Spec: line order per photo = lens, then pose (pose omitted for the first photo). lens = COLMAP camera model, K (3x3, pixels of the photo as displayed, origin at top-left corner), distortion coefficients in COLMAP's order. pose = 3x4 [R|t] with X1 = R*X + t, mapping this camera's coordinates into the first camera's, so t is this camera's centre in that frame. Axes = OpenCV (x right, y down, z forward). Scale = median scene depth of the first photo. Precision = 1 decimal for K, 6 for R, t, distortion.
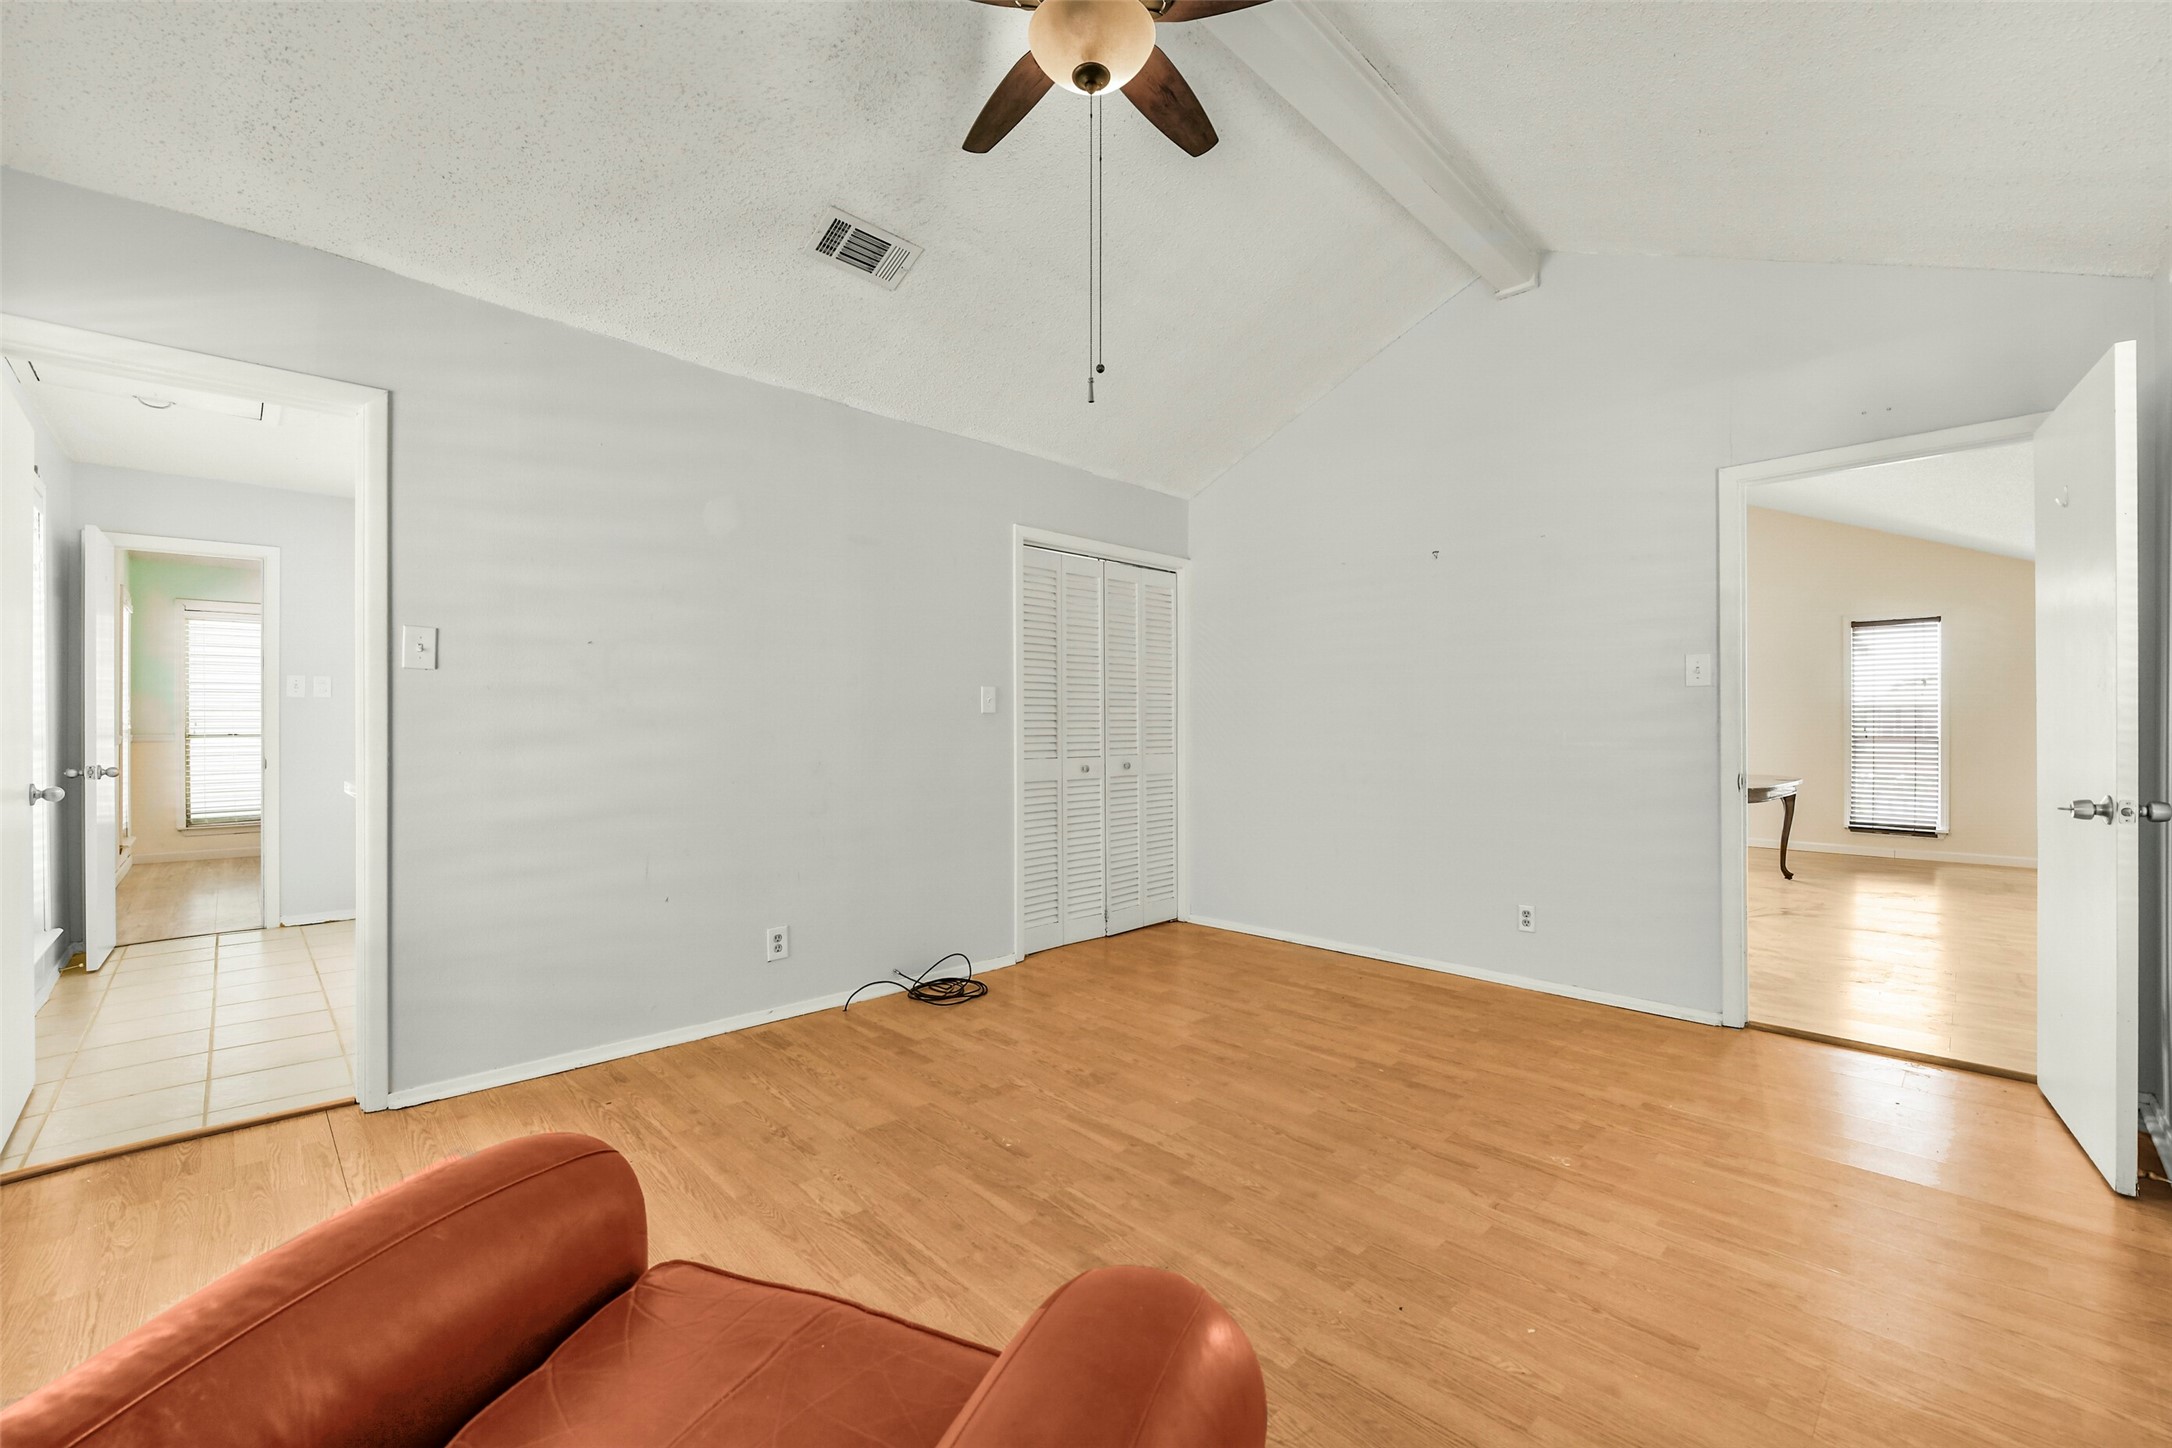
lens RADIAL K [[938.0, 0, 1087.7], [0, 938.0, 731.5], [0, 0, 1]] dist [-0.001540, -0.000215]
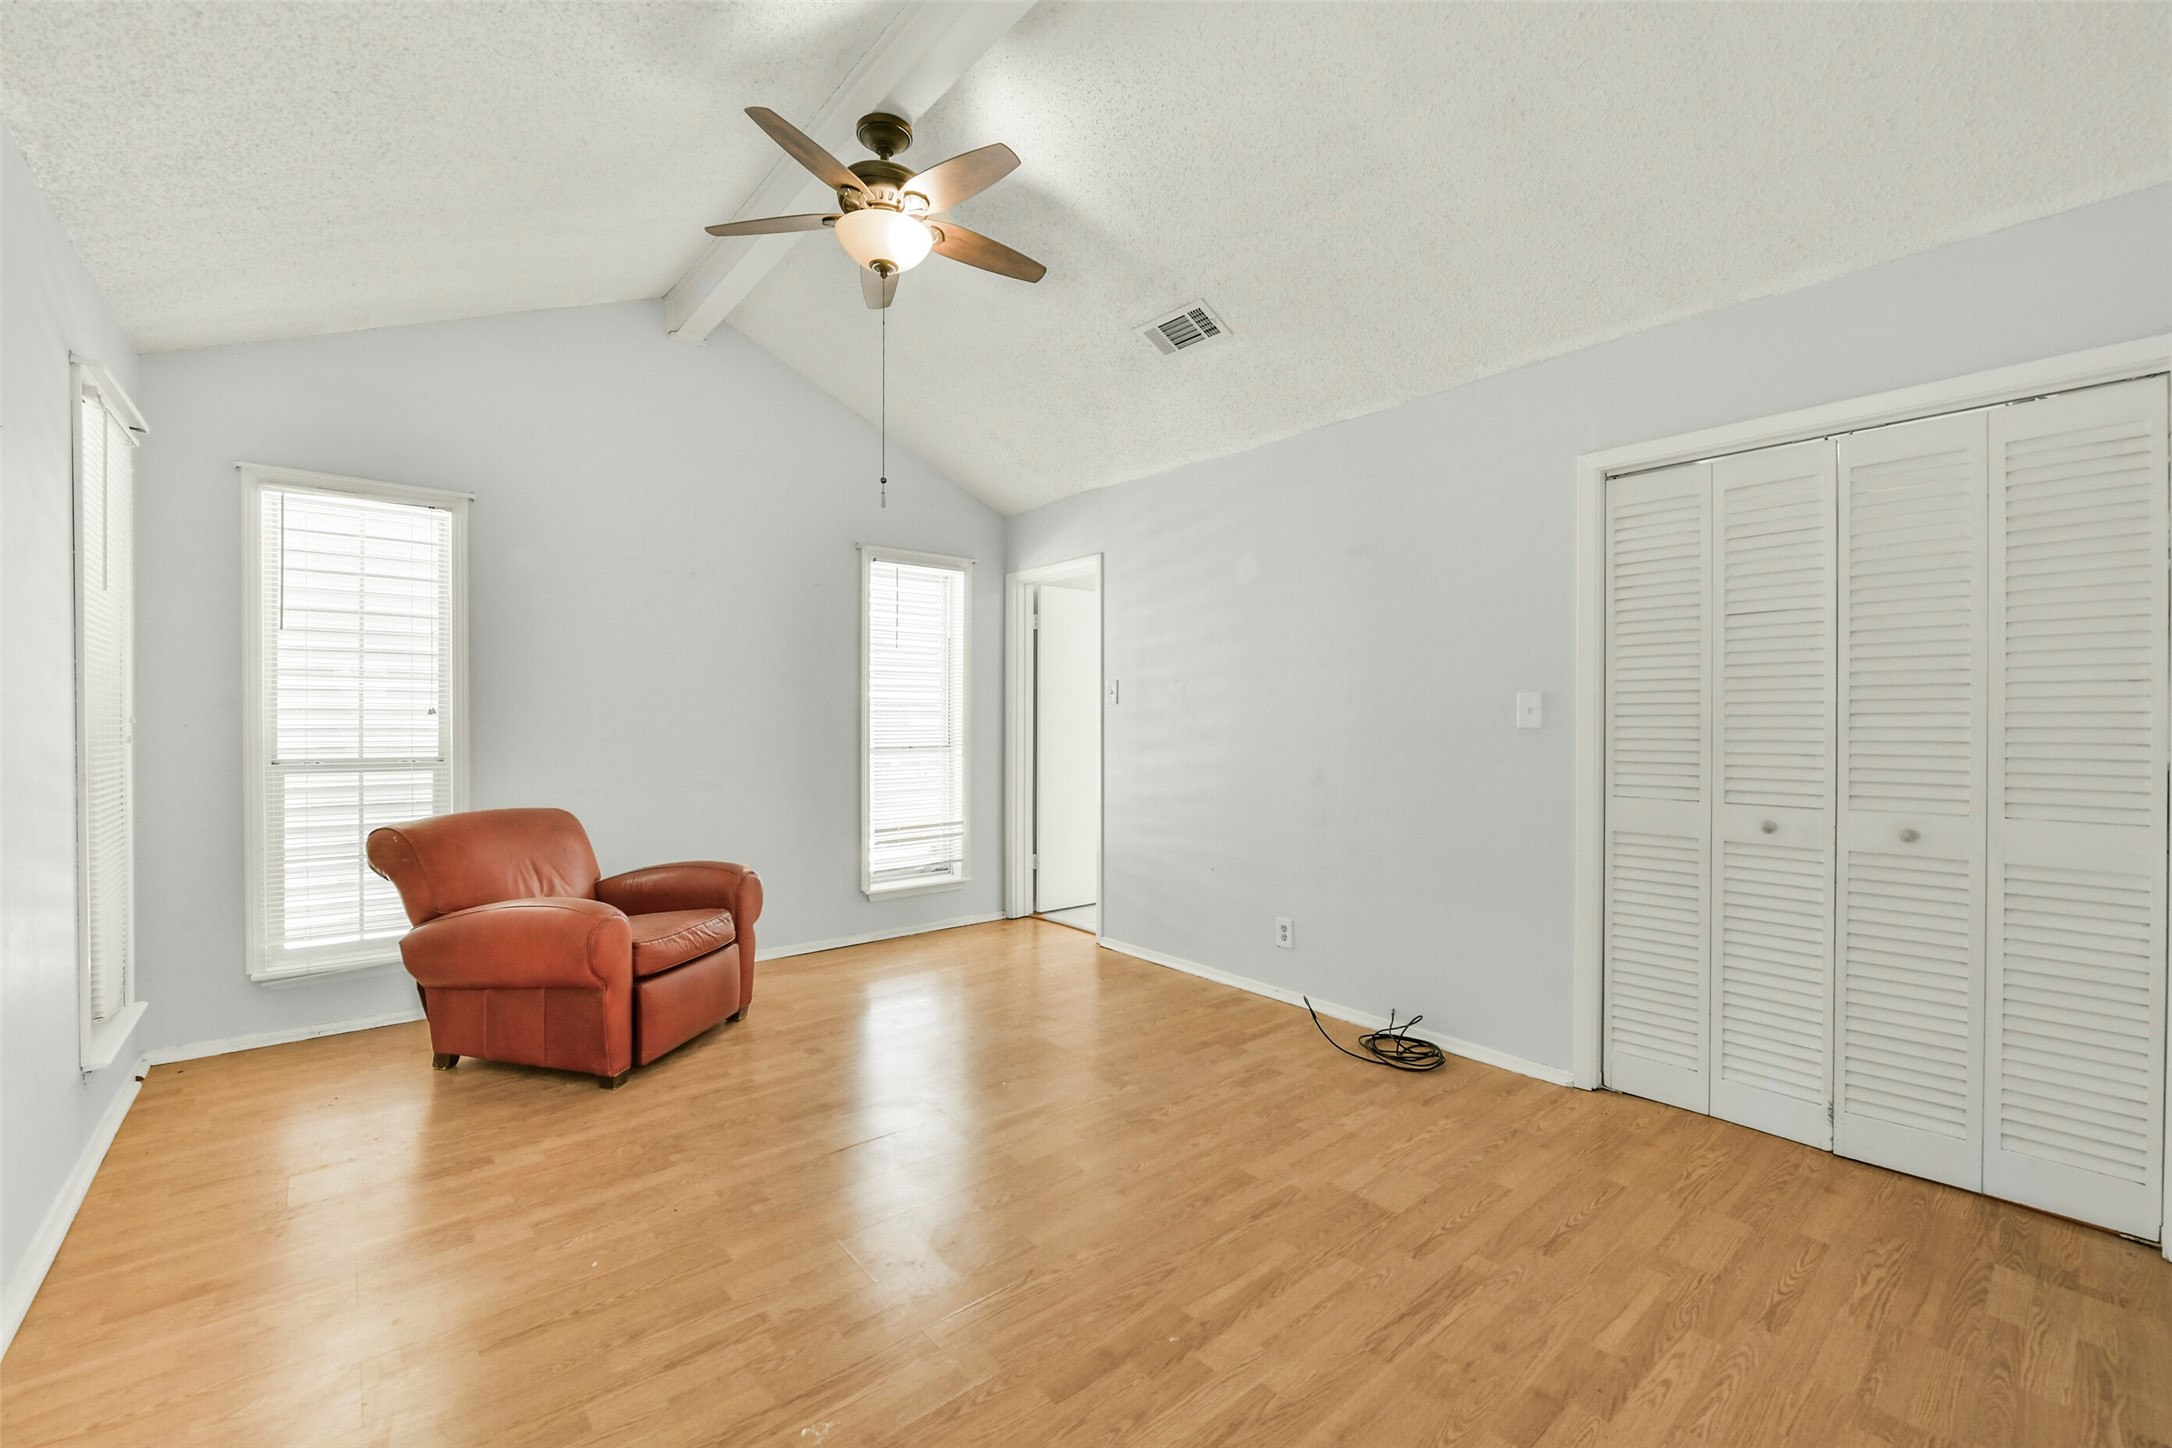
lens RADIAL K [[914.7, 0, 1083.7], [0, 914.7, 722.2], [0, 0, 1]] dist [-0.003861, -0.000810]
pose [[-0.113244, 0.003570, -0.993561, 0.809099], [-0.004368, 0.999982, 0.004090, -0.031502], [0.993558, 0.004803, -0.113227, 0.908436]]
